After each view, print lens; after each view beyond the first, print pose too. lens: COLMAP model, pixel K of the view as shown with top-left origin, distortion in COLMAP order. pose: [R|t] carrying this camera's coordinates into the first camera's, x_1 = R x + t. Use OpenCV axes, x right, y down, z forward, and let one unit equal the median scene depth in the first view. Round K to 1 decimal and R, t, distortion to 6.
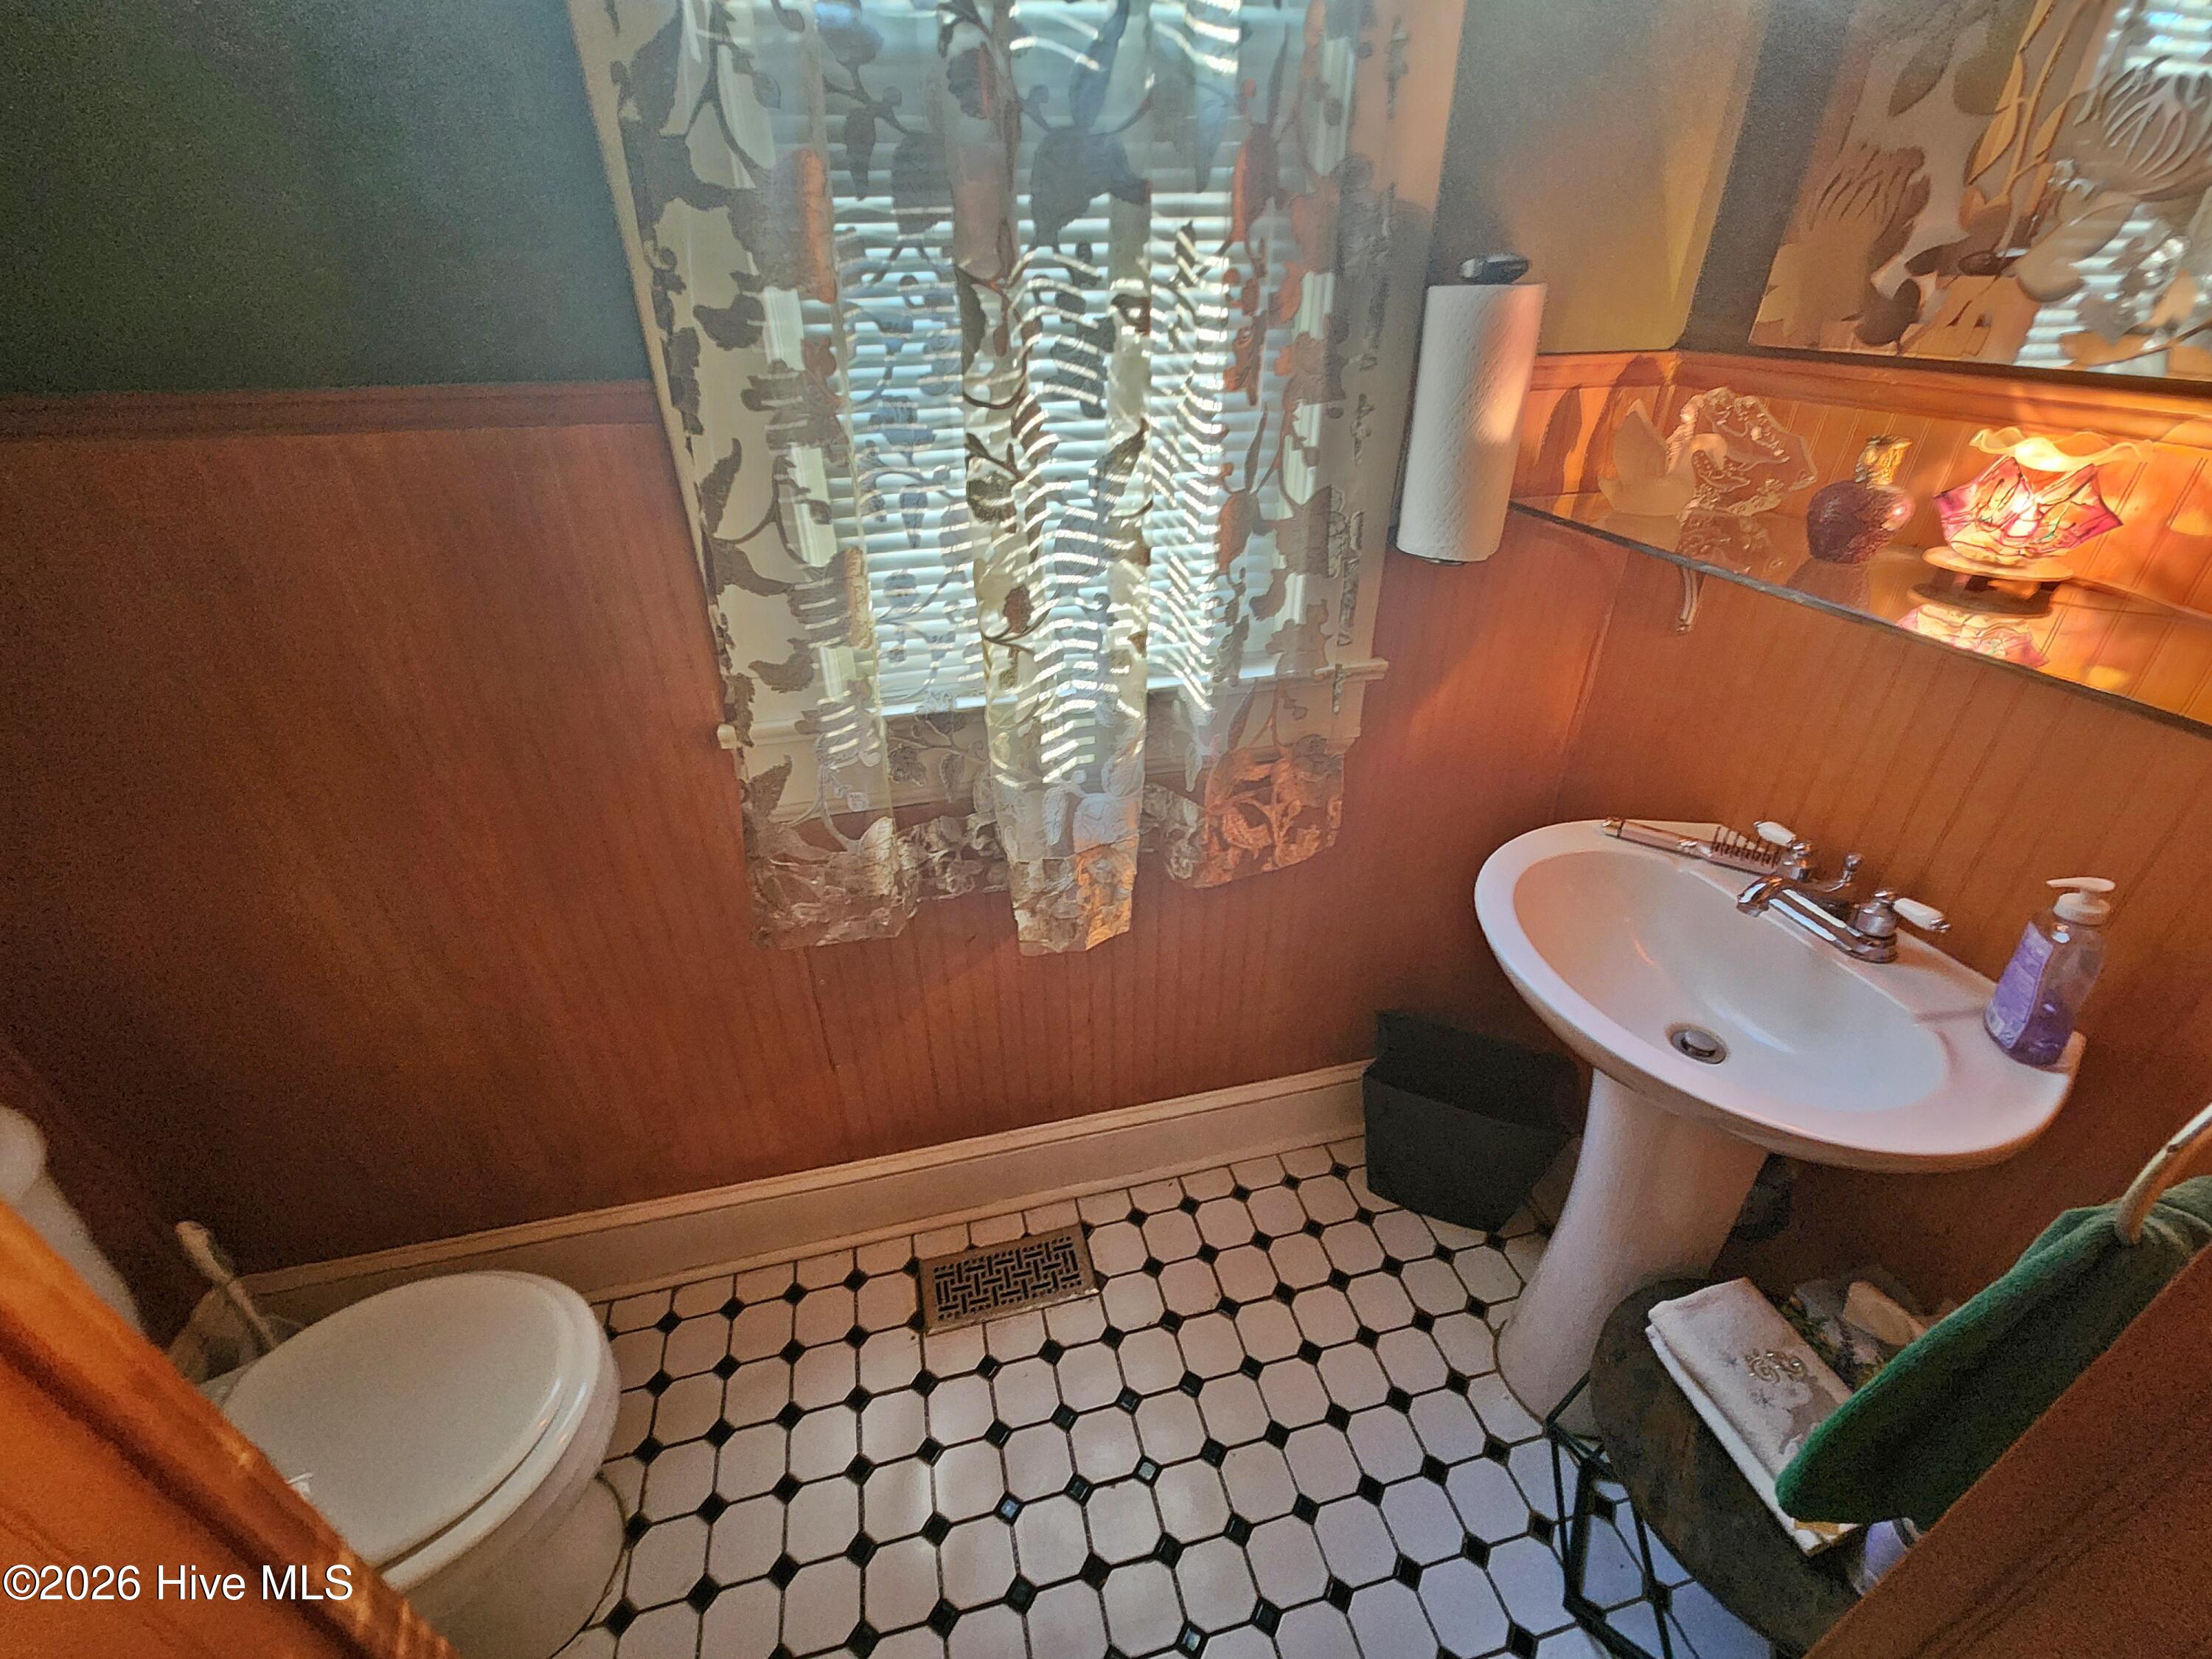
lens RADIAL K [[921.5, 0, 1103.9], [0, 921.5, 829.8], [0, 0, 1]] dist [-0.002284, -0.000497]
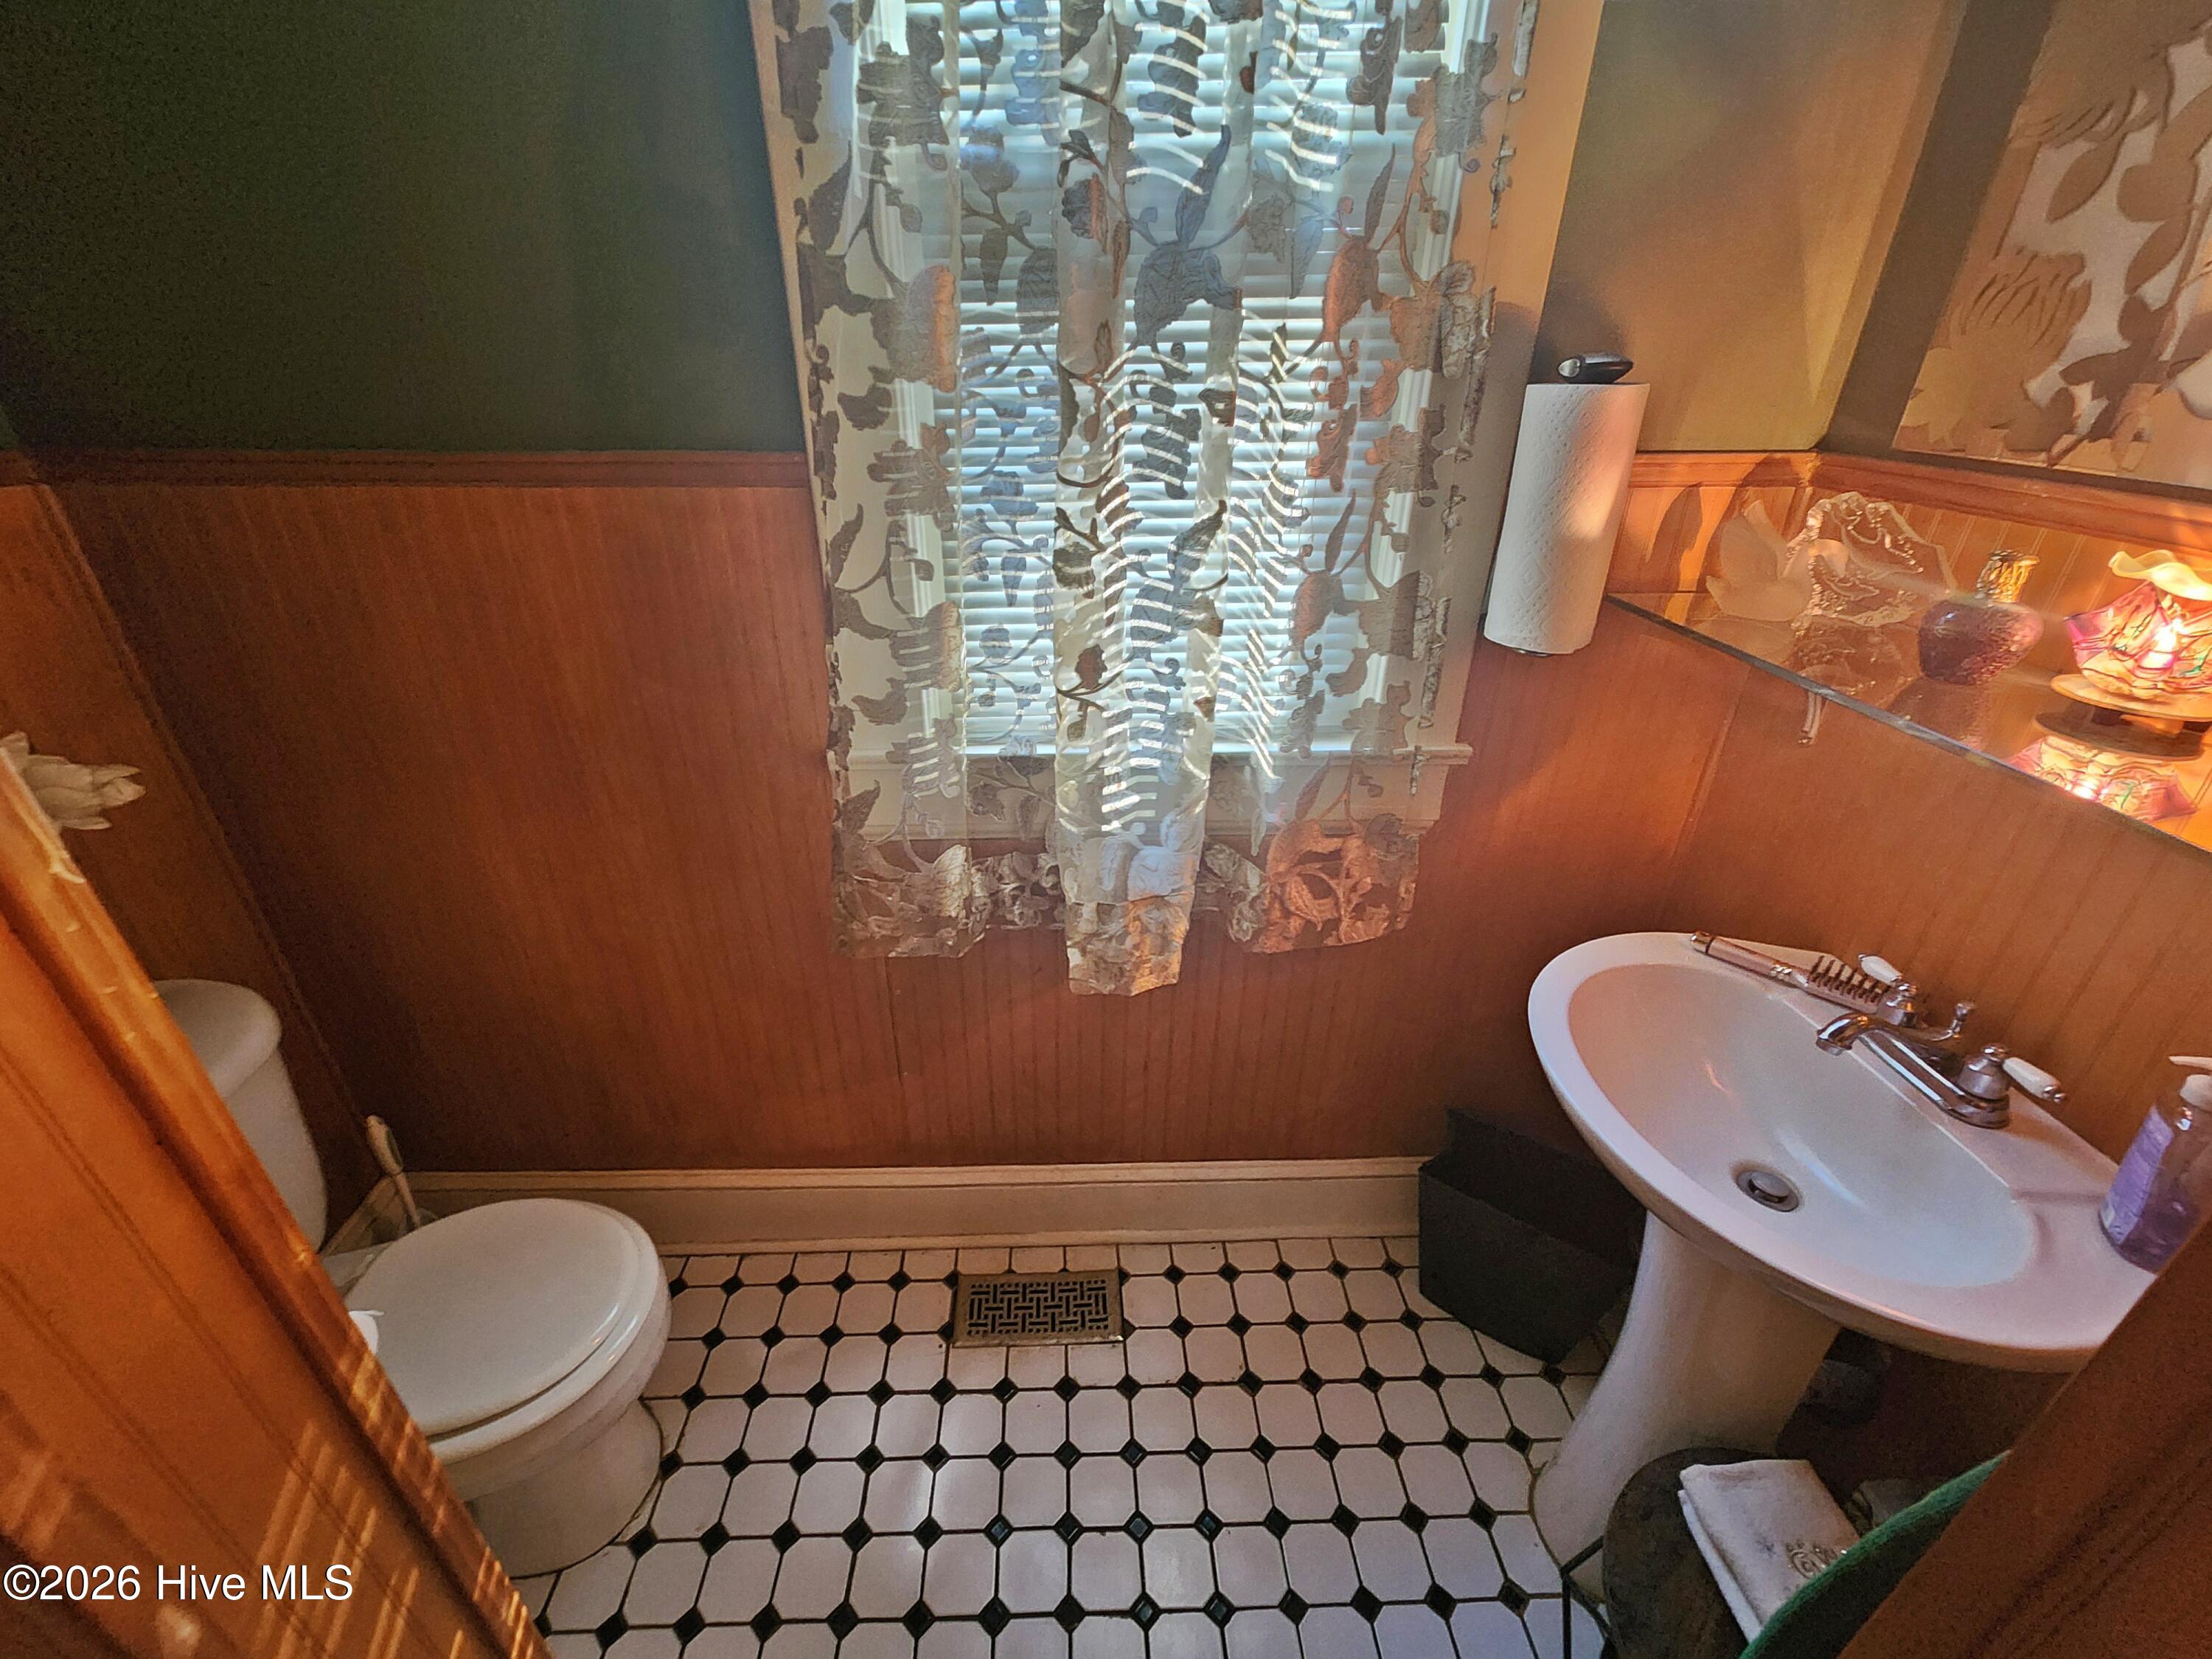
lens RADIAL K [[921.5, 0, 1096.2], [0, 921.5, 834.9], [0, 0, 1]] dist [-0.002284, -0.000497]
pose [[0.976837, 0.106765, -0.185445, 0.124205], [-0.117501, 0.991918, -0.047873, 0.006175], [0.178835, 0.068554, 0.981488, -0.044897]]
